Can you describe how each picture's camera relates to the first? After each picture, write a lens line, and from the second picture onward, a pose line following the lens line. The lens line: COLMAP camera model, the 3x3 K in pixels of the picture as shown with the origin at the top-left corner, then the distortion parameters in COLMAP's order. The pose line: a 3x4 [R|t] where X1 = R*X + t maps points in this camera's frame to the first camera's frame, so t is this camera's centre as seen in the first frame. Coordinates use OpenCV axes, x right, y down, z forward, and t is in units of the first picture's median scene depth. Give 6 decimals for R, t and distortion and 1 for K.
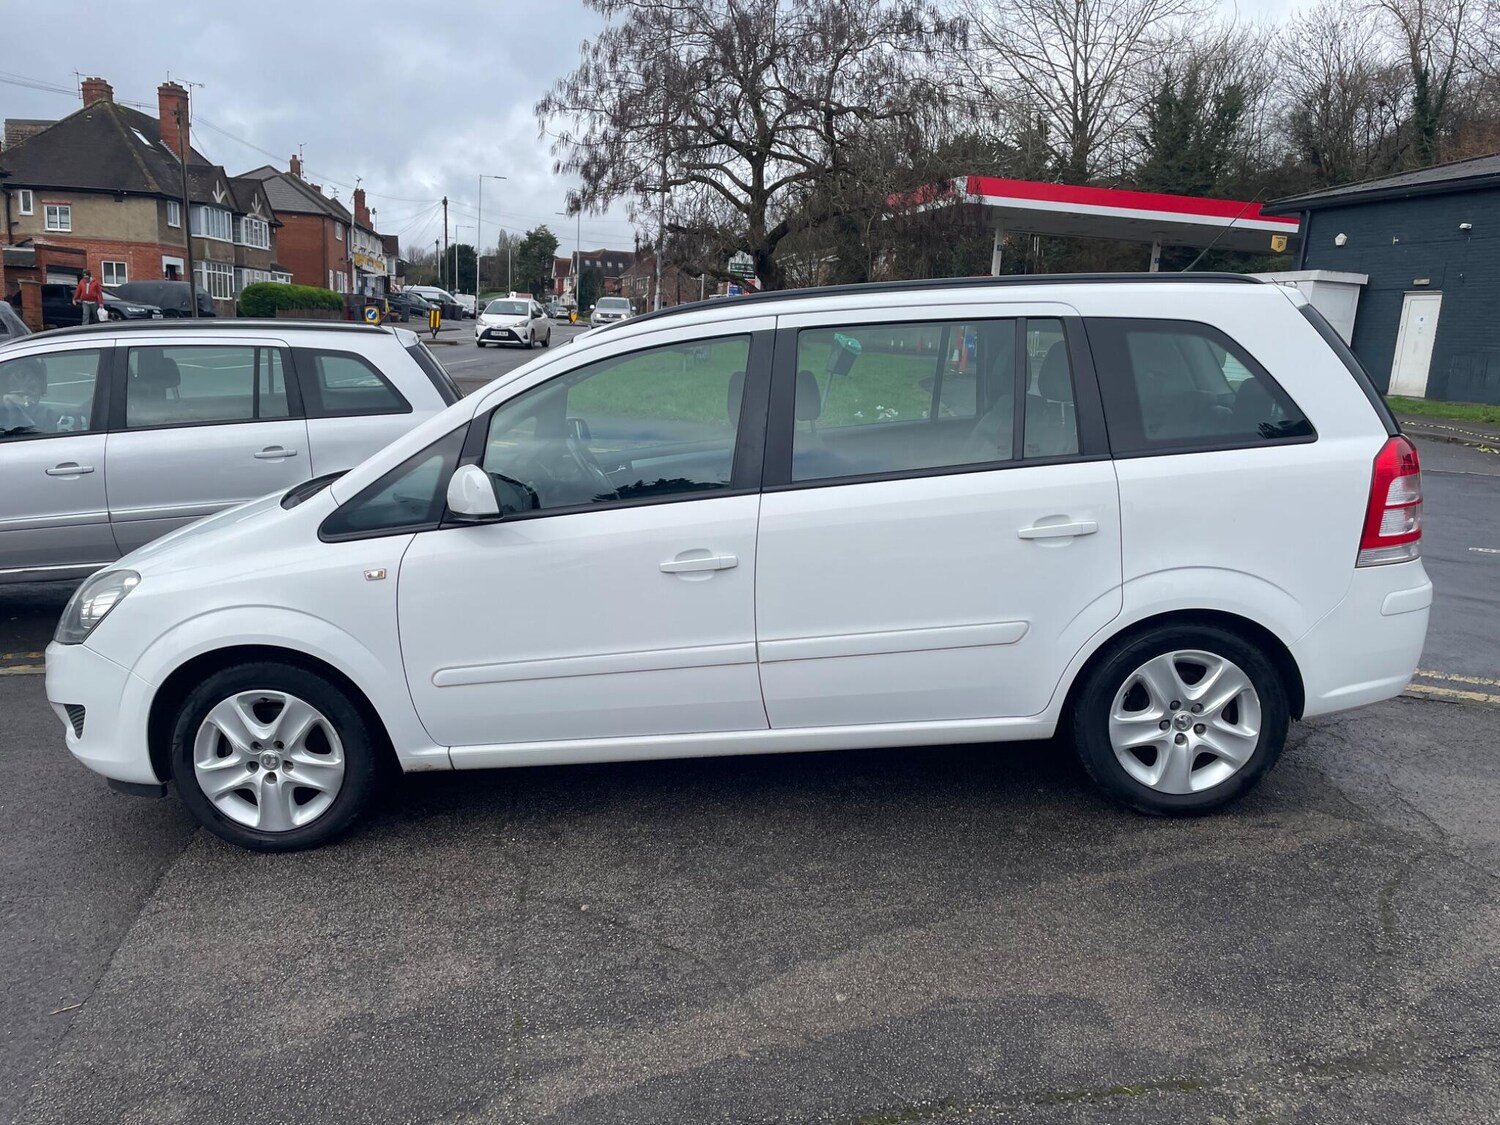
lens RADIAL K [[1126.6, 0, 751.1], [0, 1126.6, 576.6], [0, 0, 1]] dist [0.083672, -0.099873]
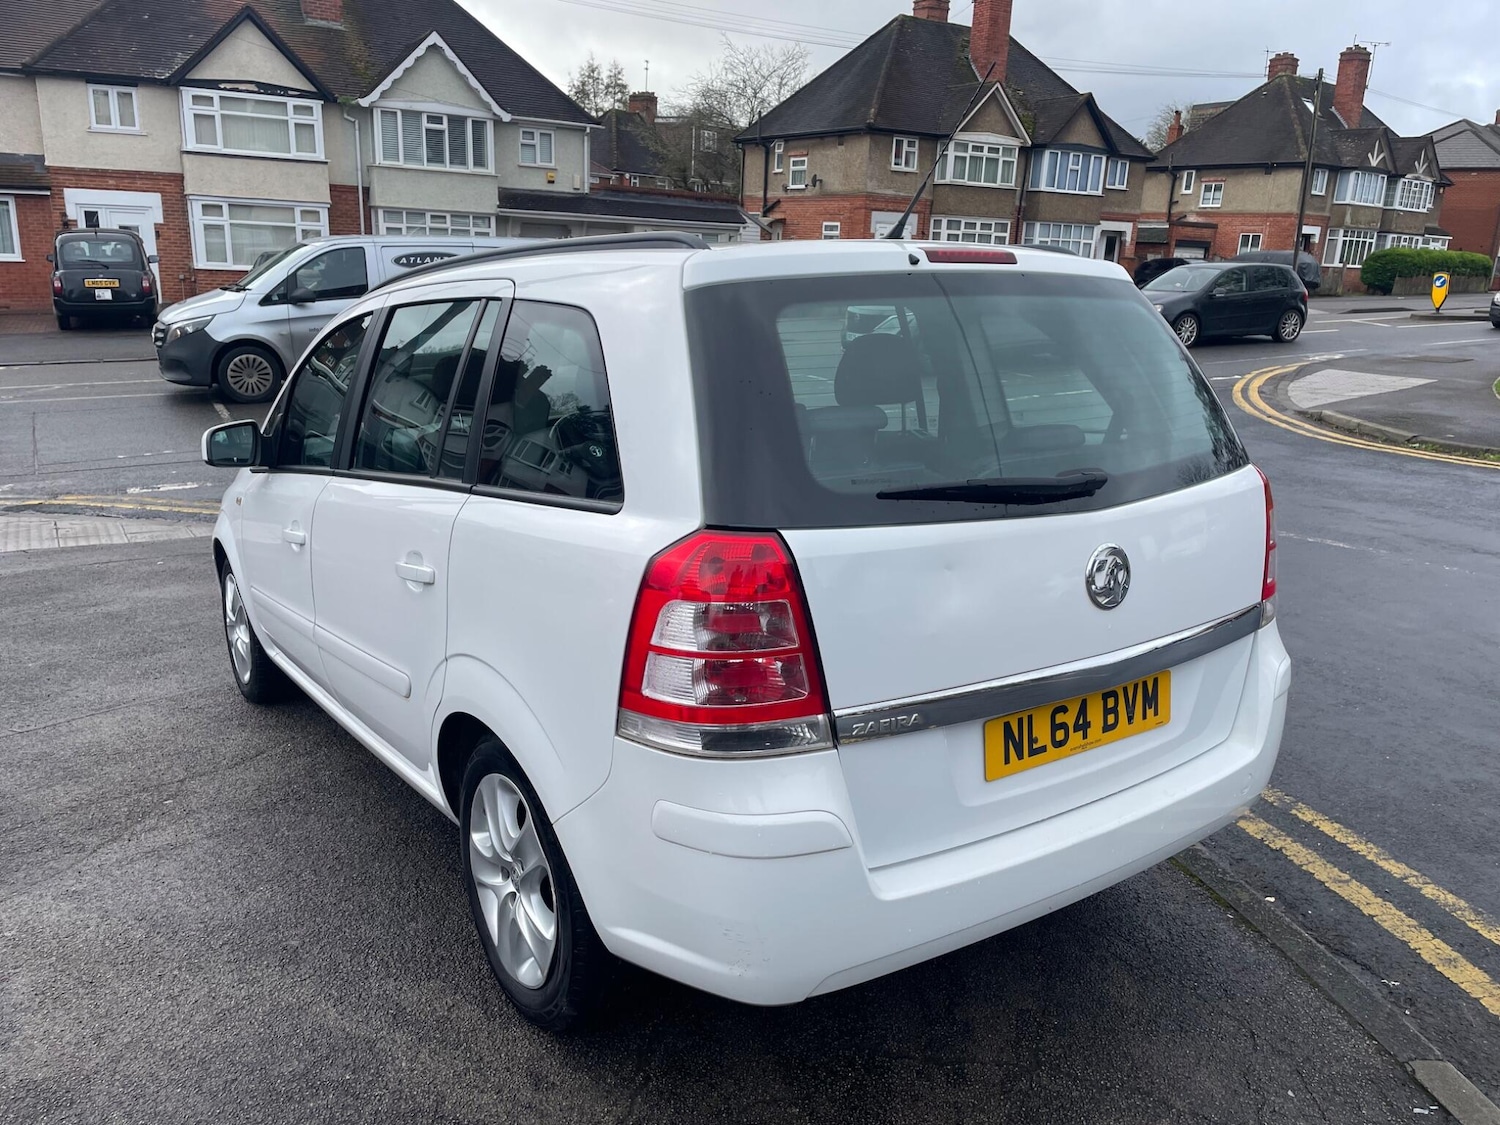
lens RADIAL K [[1126.6, 0, 760.8], [0, 1126.6, 569.6], [0, 0, 1]] dist [0.083672, -0.099873]
pose [[0.574035, 0.194590, -0.795373, 0.984516], [-0.178142, 0.977764, 0.110644, -0.165161], [0.799218, 0.078175, 0.595936, 0.676724]]
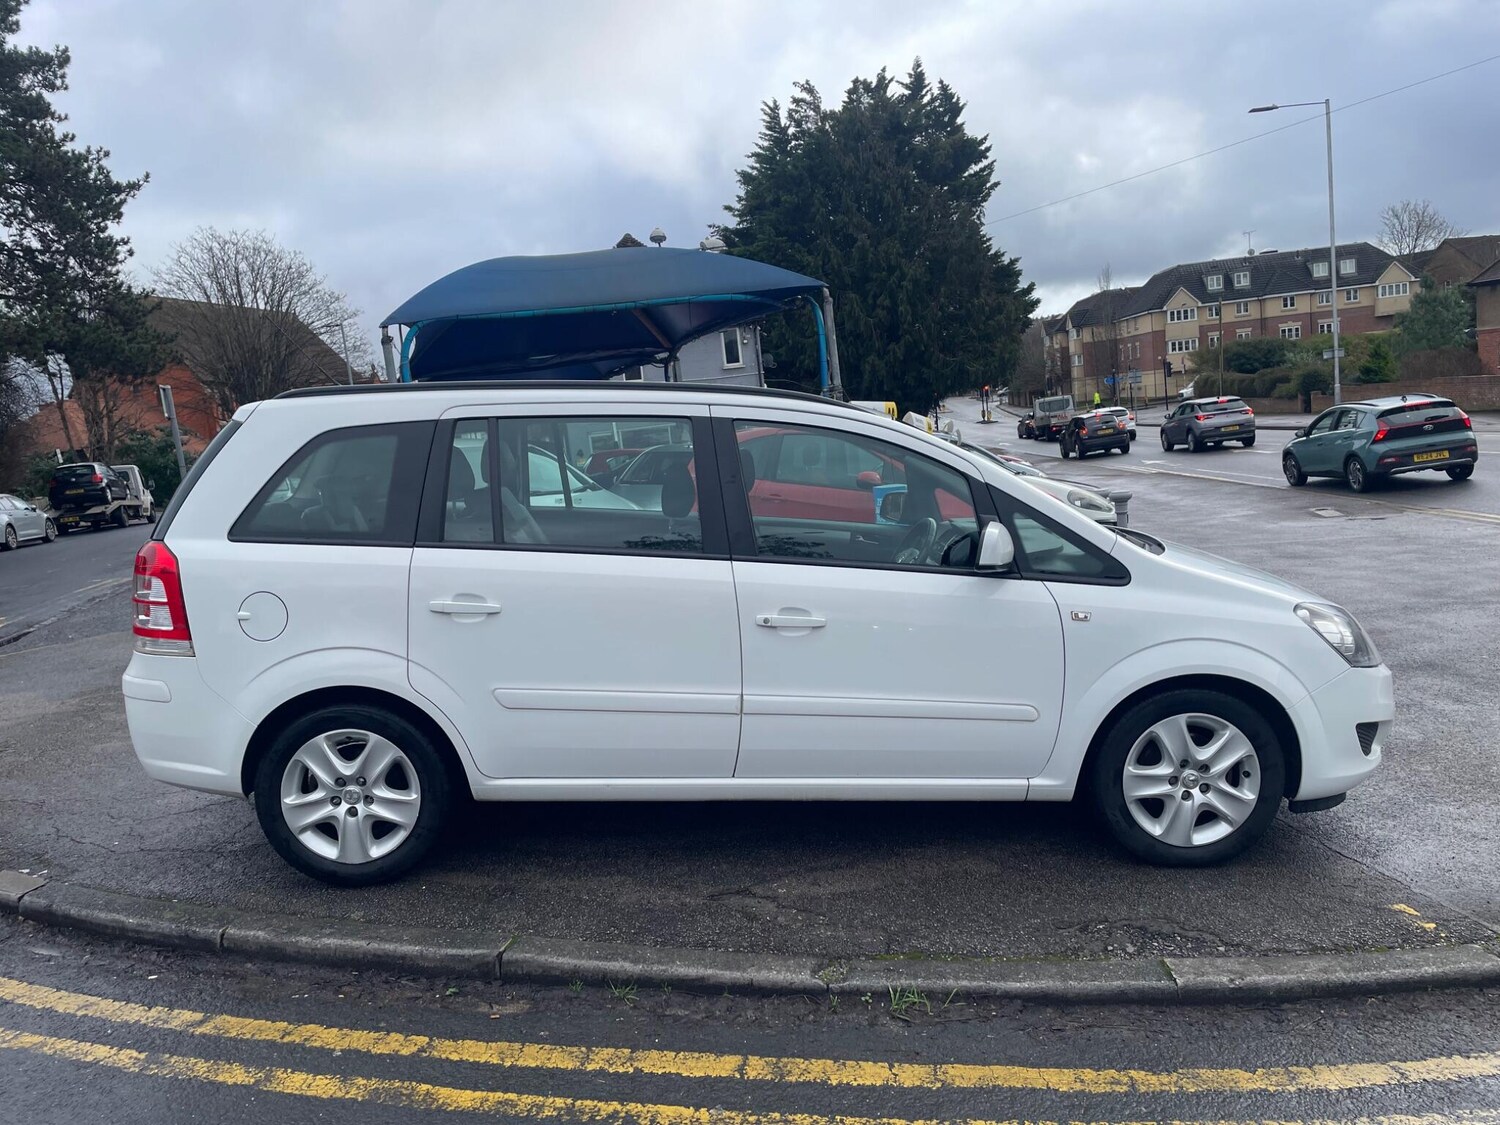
lens RADIAL K [[1126.6, 0, 752.4], [0, 1126.6, 567.6], [0, 0, 1]] dist [0.083672, -0.099873]
pose [[-0.998679, 0.050879, -0.007157, -0.013351], [0.045492, 0.940357, 0.337134, -0.531848], [0.023883, 0.336363, -0.941430, 2.441550]]
